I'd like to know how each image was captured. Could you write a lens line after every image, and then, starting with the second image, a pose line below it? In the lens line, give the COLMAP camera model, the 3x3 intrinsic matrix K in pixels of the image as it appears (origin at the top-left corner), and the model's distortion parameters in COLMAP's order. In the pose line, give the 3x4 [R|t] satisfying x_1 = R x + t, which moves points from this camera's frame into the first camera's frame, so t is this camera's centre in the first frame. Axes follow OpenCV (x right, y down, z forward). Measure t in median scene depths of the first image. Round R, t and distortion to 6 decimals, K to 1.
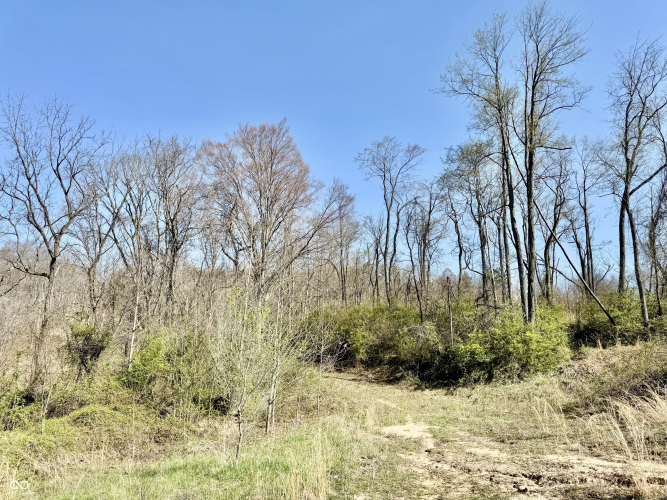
lens RADIAL K [[472.1, 0, 333.9], [0, 472.1, 257.0], [0, 0, 1]] dist [0.020876, -0.027641]
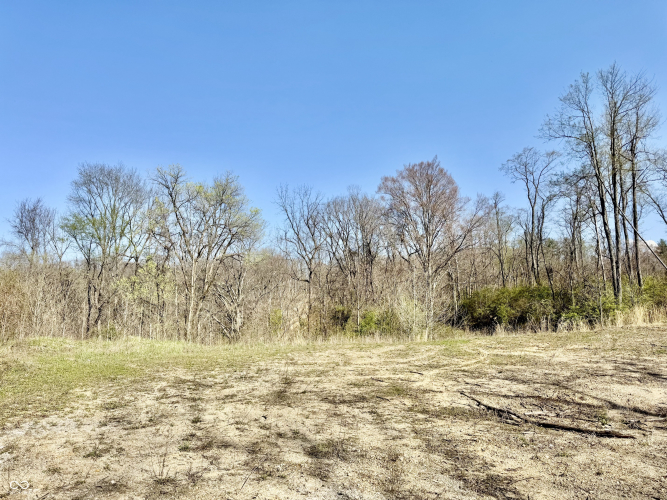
lens RADIAL K [[472.1, 0, 330.2], [0, 472.1, 249.8], [0, 0, 1]] dist [0.020876, -0.027641]
pose [[0.923513, -0.068371, -0.377423, 0.108912], [0.079738, 0.996710, 0.014555, -0.061265], [0.375186, -0.043537, 0.925926, -0.399403]]
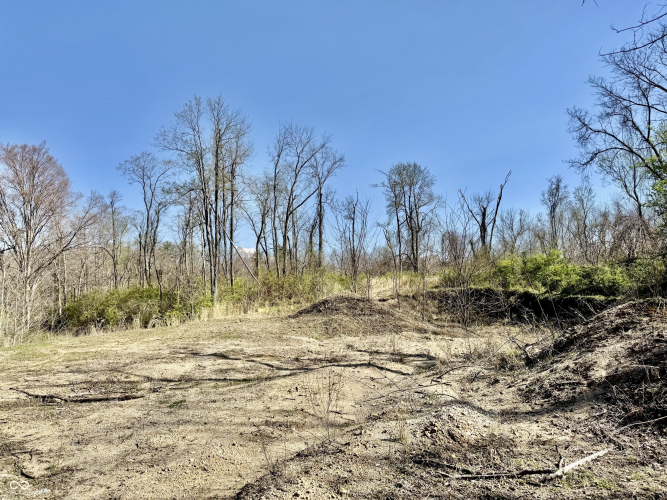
lens RADIAL K [[472.1, 0, 334.7], [0, 472.1, 251.1], [0, 0, 1]] dist [0.020876, -0.027641]
pose [[0.927058, -0.017766, 0.374497, 0.127126], [0.000172, 0.998897, 0.046959, -0.063448], [-0.374918, -0.043469, 0.926038, -0.428405]]
